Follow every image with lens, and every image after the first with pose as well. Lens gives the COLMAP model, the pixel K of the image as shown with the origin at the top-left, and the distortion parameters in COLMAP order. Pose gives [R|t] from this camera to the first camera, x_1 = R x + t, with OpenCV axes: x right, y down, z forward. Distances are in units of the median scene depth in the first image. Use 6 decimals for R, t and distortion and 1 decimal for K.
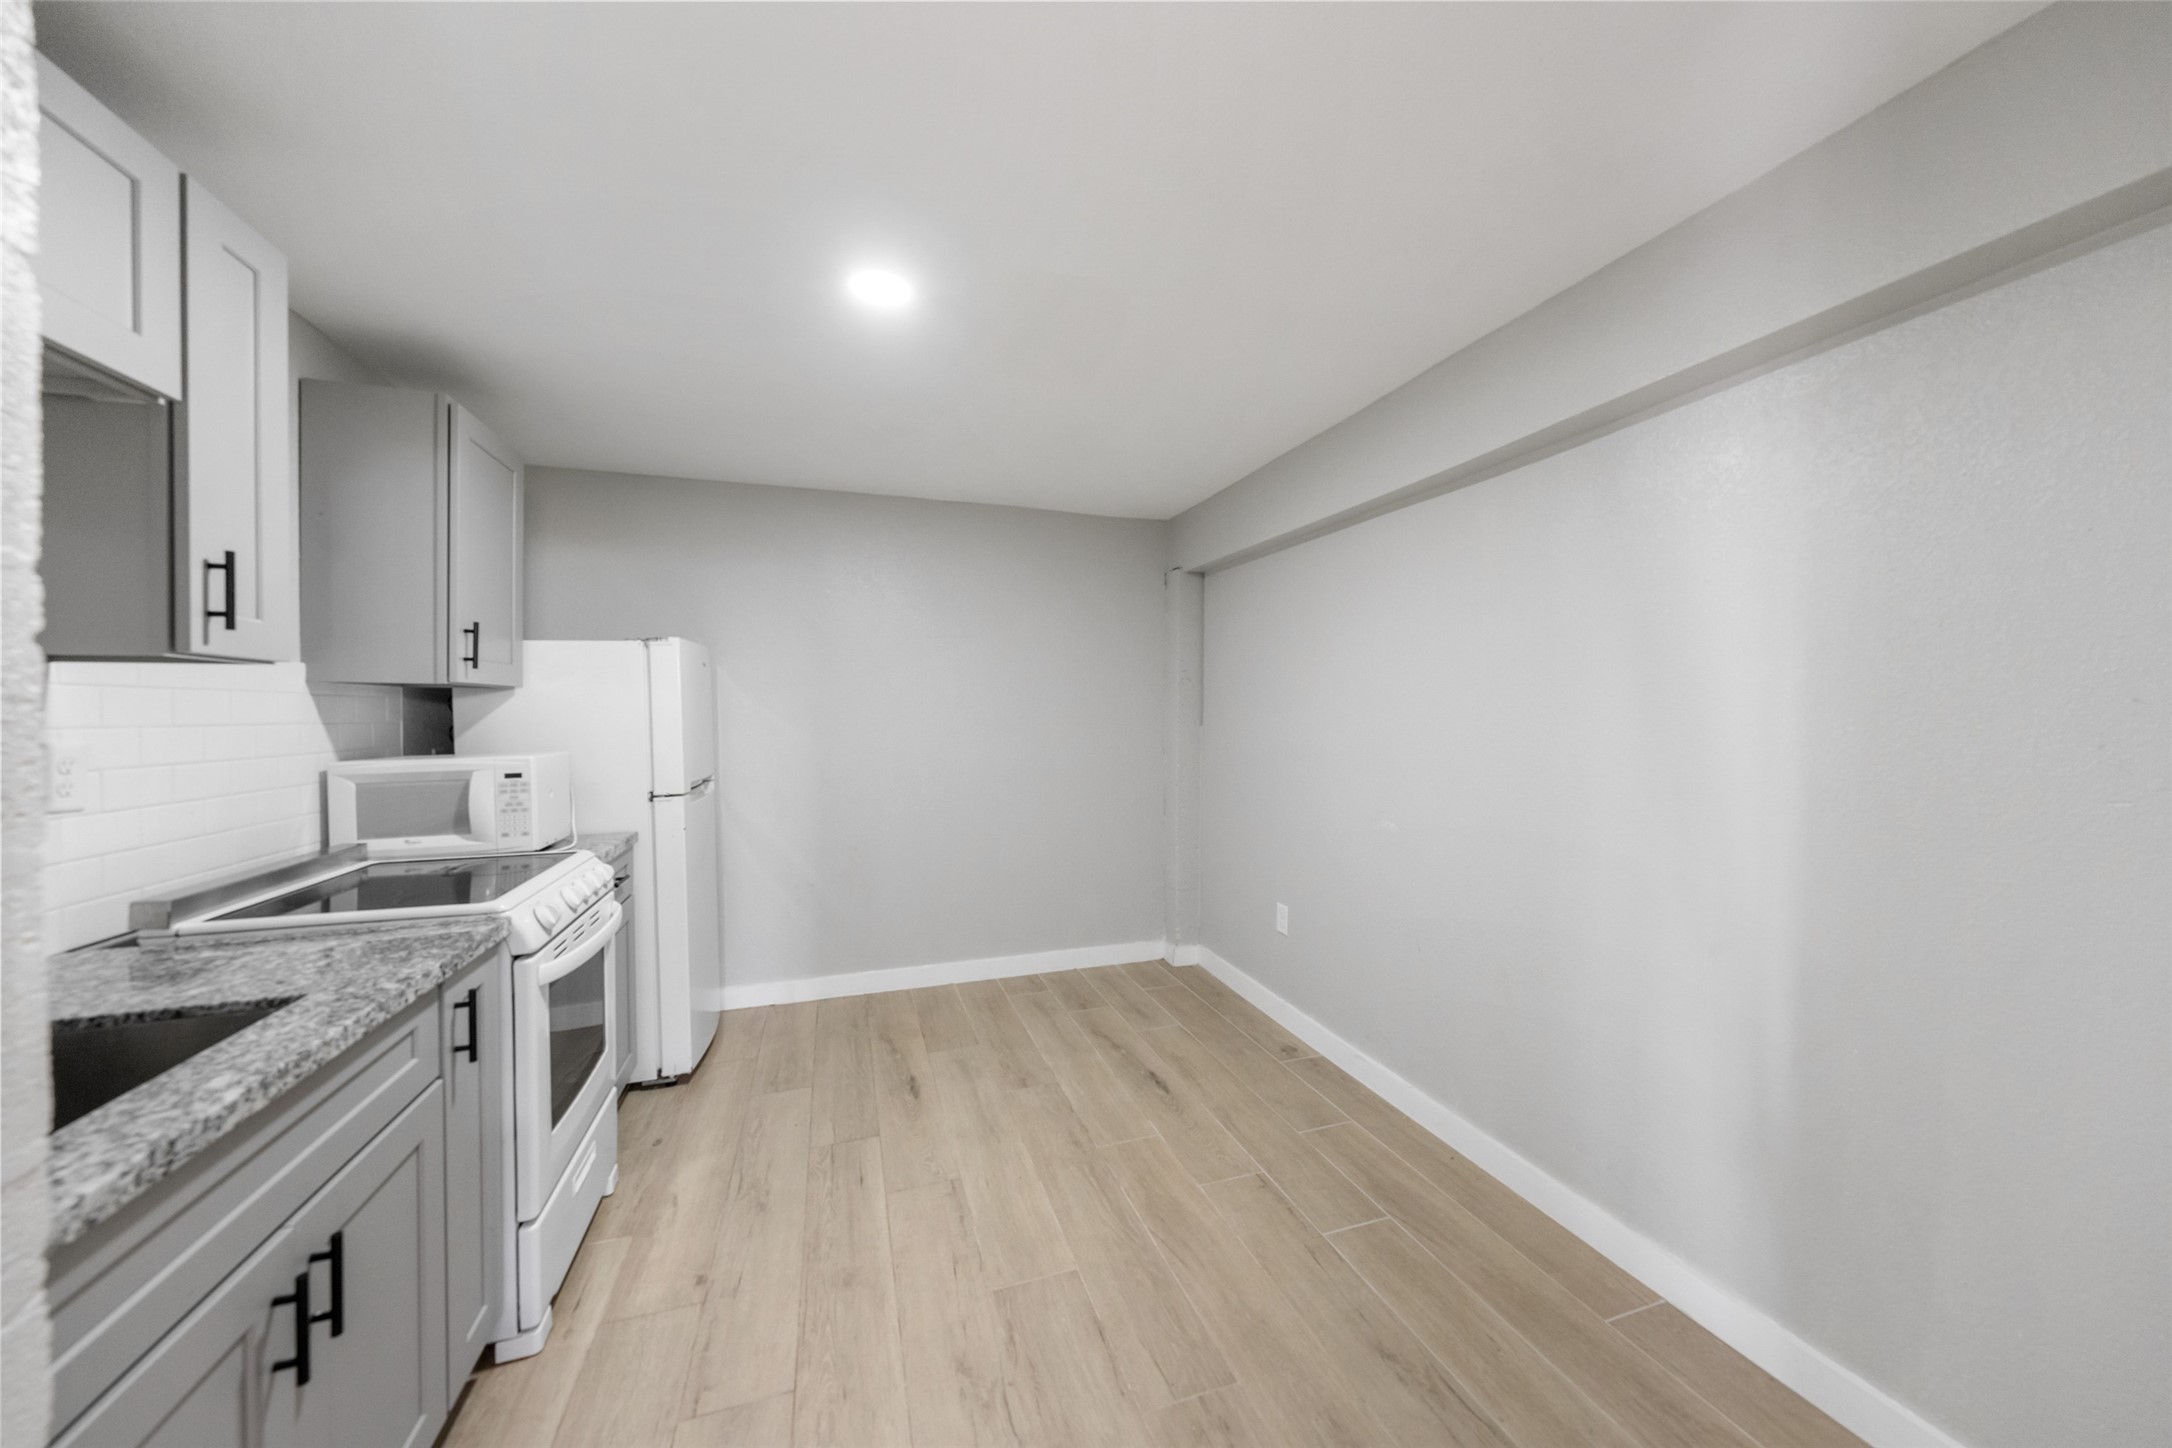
lens RADIAL K [[753.4, 0, 1079.8], [0, 753.4, 717.7], [0, 0, 1]] dist [-0.000953, -0.000113]
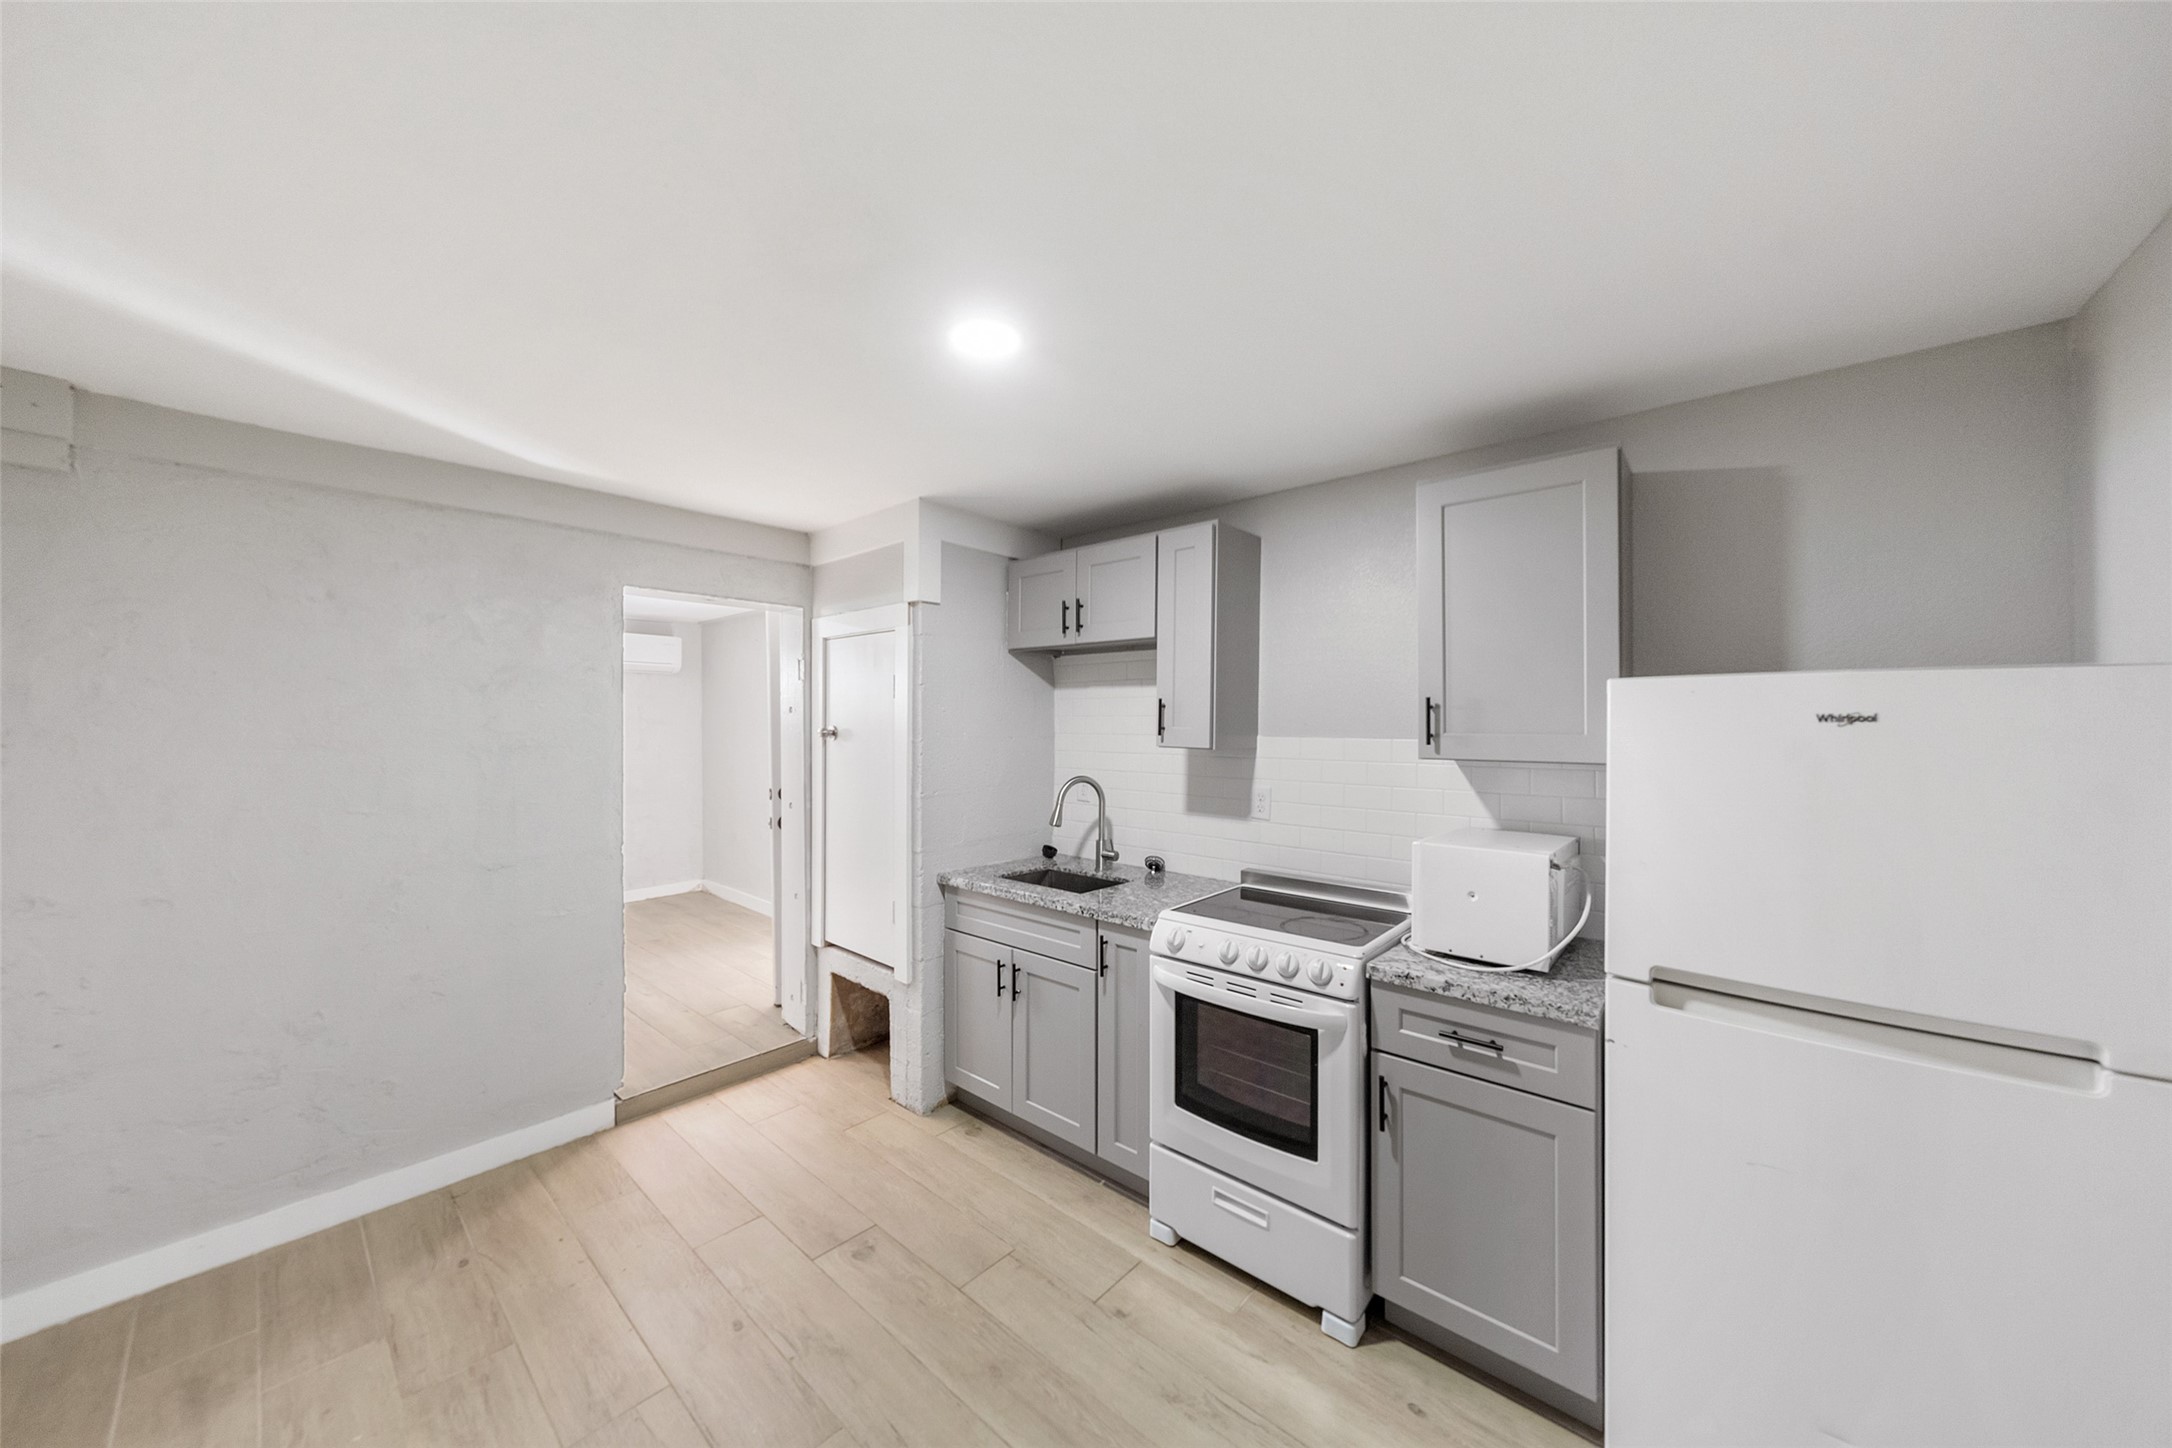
lens RADIAL K [[754.9, 0, 1087.1], [0, 754.9, 733.7], [0, 0, 1]] dist [-0.001458, -0.000068]
pose [[-0.866612, 0.006069, -0.498946, 0.083297], [-0.002523, 0.999860, 0.016543, -0.117728], [0.498977, 0.015595, -0.866475, 1.988511]]
